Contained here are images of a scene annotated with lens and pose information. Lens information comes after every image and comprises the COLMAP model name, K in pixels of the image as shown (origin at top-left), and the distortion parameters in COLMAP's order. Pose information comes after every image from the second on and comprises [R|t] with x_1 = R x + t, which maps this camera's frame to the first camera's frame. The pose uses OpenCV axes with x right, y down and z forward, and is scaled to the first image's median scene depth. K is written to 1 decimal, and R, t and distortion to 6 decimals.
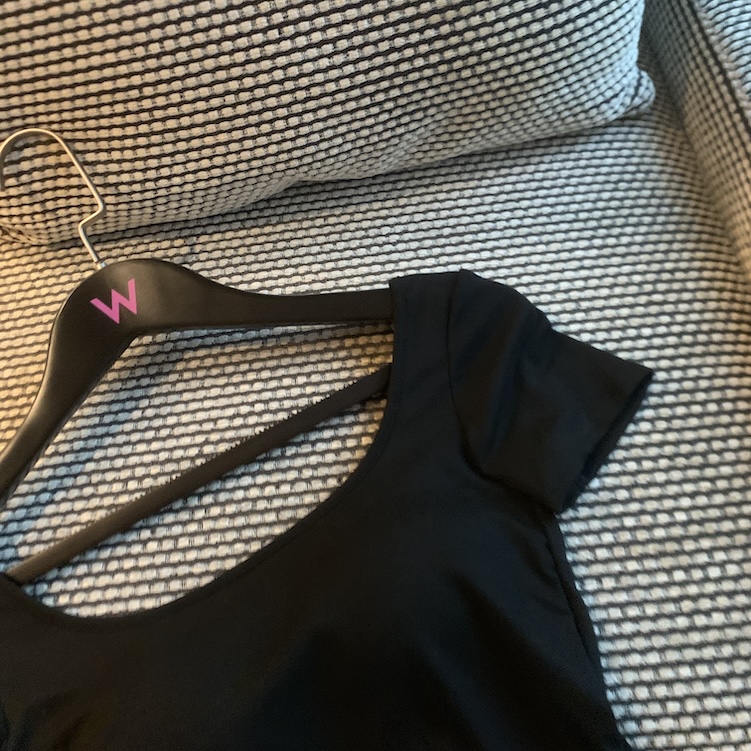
lens RADIAL K [[719.3, 0, 374.6], [0, 719.3, 382.5], [0, 0, 1]] dist [0.056544, -0.150166]
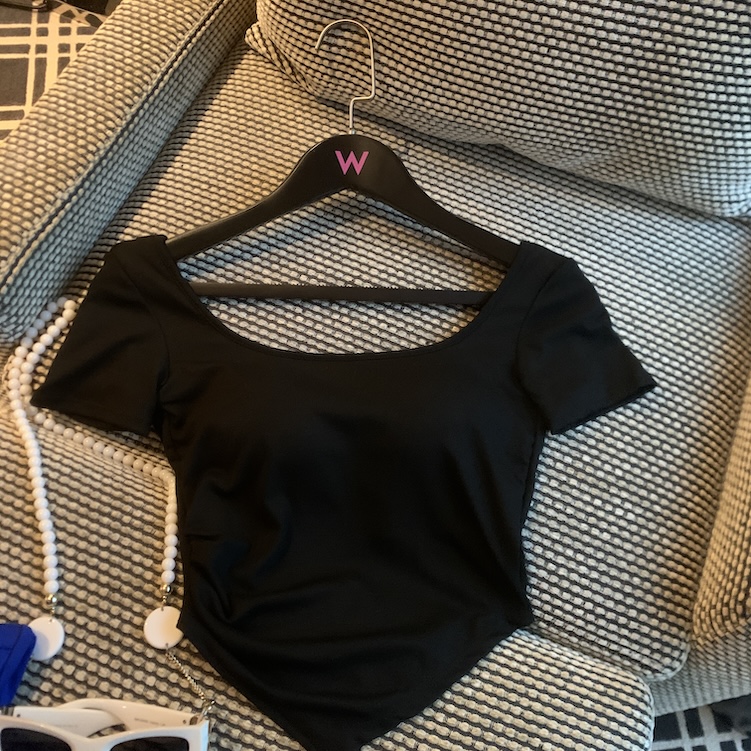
lens RADIAL K [[713.9, 0, 375.5], [0, 713.9, 375.5], [0, 0, 1]] dist [0.043525, -0.123927]
pose [[0.869439, 0.493019, -0.031757, -0.058138], [-0.489038, 0.867979, 0.086334, 0.110341], [0.070129, -0.059532, 0.995760, -0.432373]]
